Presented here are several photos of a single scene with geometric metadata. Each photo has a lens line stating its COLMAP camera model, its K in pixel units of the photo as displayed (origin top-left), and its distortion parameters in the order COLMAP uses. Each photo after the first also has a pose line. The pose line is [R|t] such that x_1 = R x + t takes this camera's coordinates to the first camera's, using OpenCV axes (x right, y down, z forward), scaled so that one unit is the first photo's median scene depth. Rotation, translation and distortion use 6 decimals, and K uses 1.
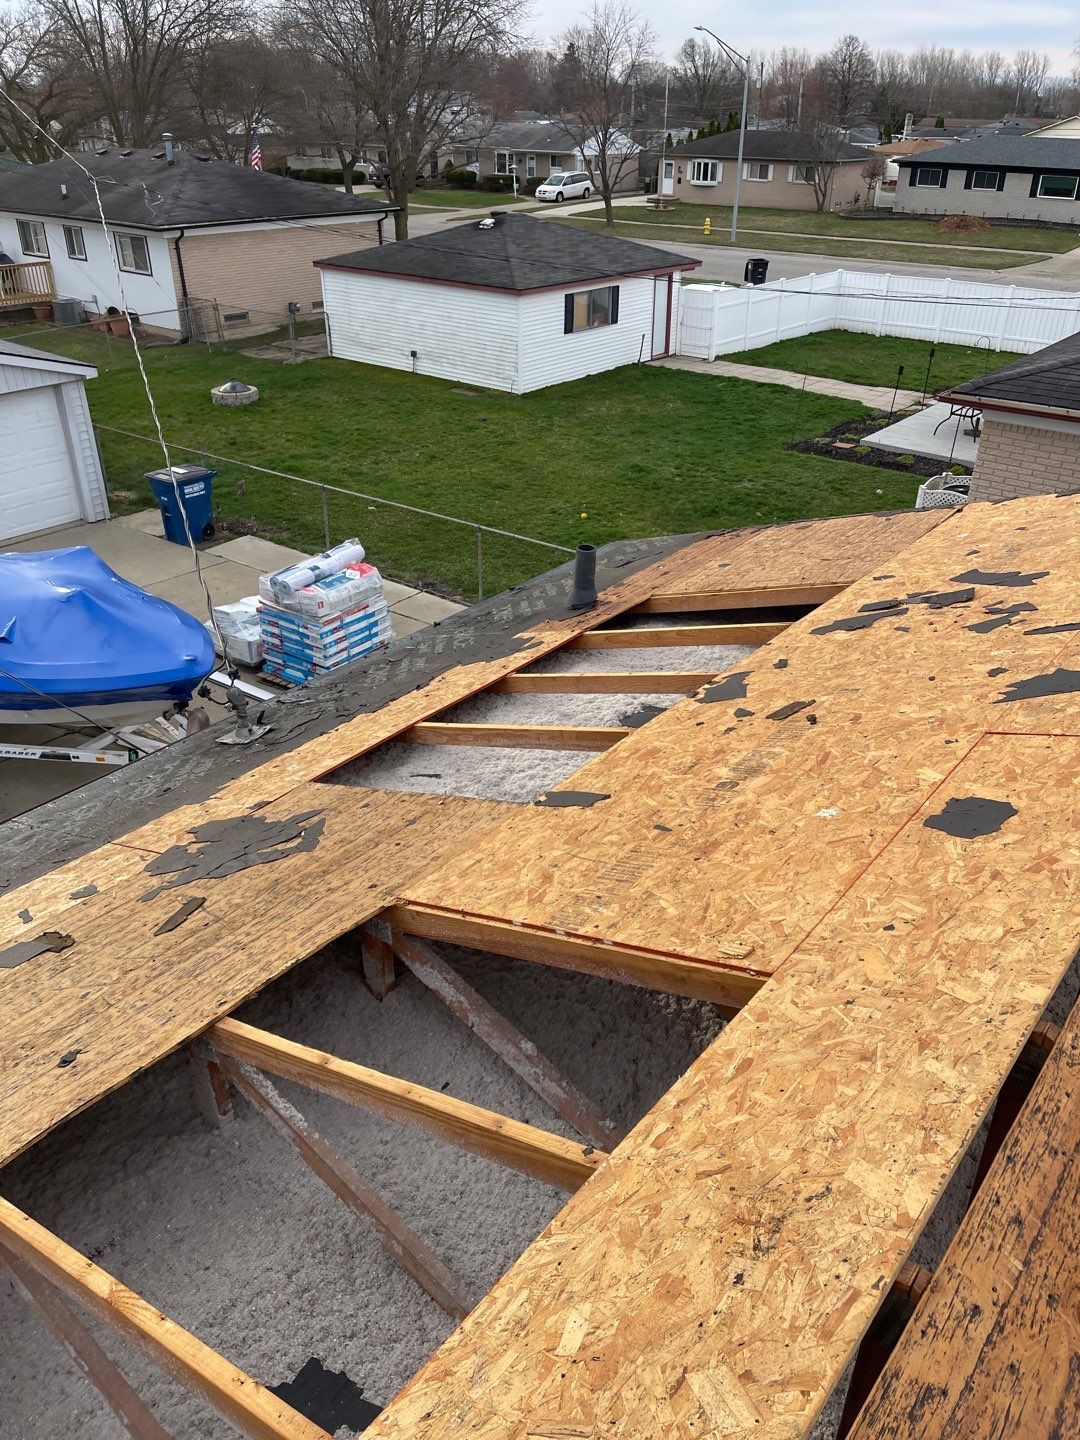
lens RADIAL K [[1095.2, 0, 530.2], [0, 1095.2, 722.4], [0, 0, 1]] dist [0.050570, -0.062057]
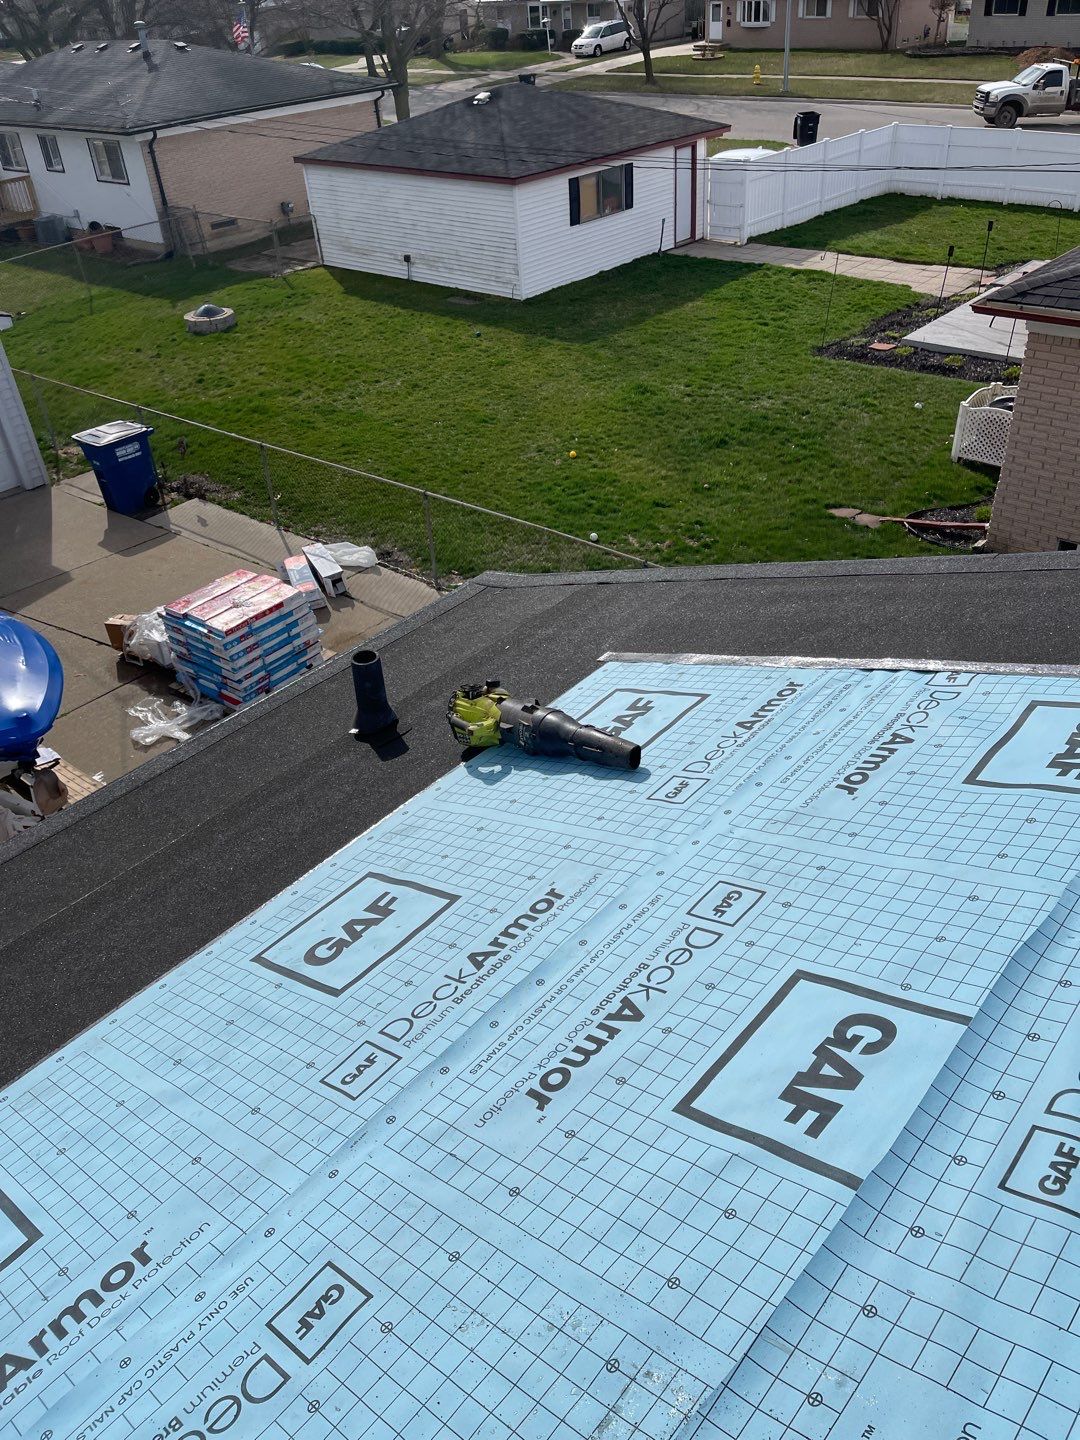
lens RADIAL K [[1083.0, 0, 551.9], [0, 1083.0, 723.0], [0, 0, 1]] dist [0.066574, -0.097431]
pose [[0.997098, -0.034129, -0.068048, 0.060308], [0.041453, 0.993144, 0.109301, -0.050685], [0.063851, -0.111805, 0.991677, 0.080495]]
